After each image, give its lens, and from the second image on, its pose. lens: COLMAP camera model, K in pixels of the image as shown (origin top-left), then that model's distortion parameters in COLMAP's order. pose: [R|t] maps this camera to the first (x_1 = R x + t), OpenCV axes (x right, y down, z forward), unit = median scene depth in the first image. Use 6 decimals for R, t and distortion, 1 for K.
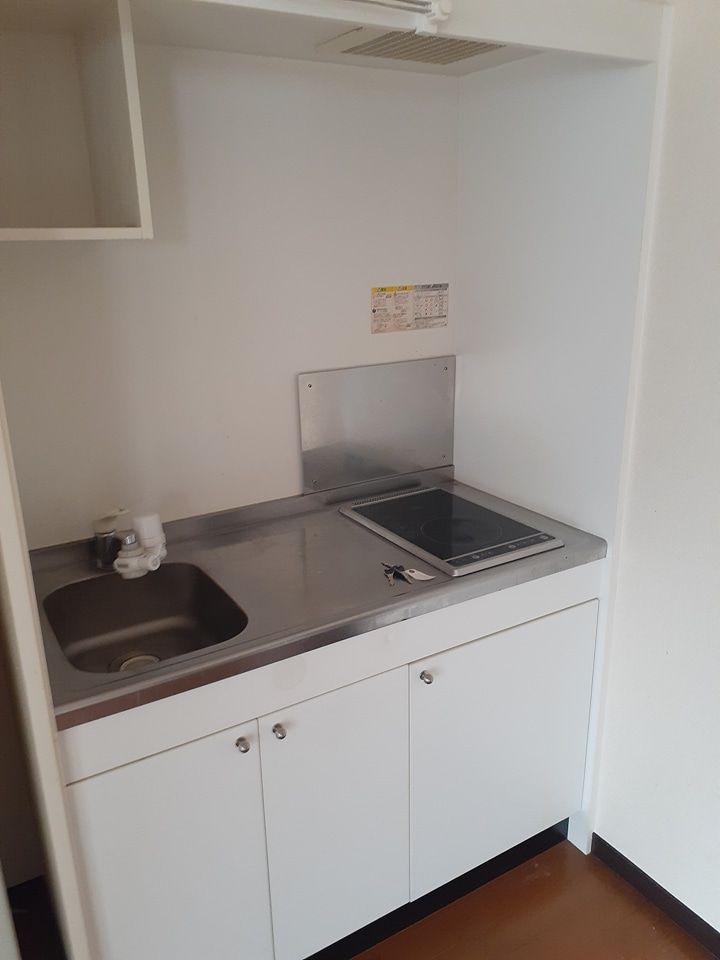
lens RADIAL K [[776.5, 0, 356.6], [0, 776.5, 494.0], [0, 0, 1]] dist [0.102261, -0.118259]
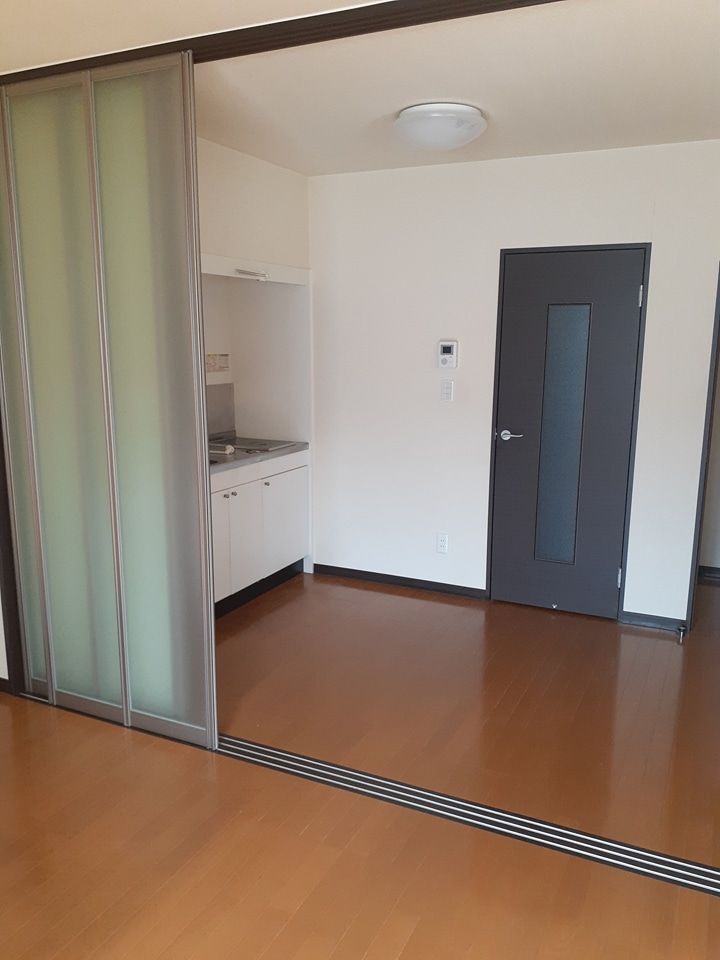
lens RADIAL K [[776.5, 0, 356.6], [0, 776.5, 494.0], [0, 0, 1]] dist [0.102261, -0.118259]
pose [[0.839760, -0.090122, 0.535427, -0.914068], [0.160085, 0.983389, -0.085555, 0.446420], [-0.518822, 0.157559, 0.840237, -1.222904]]
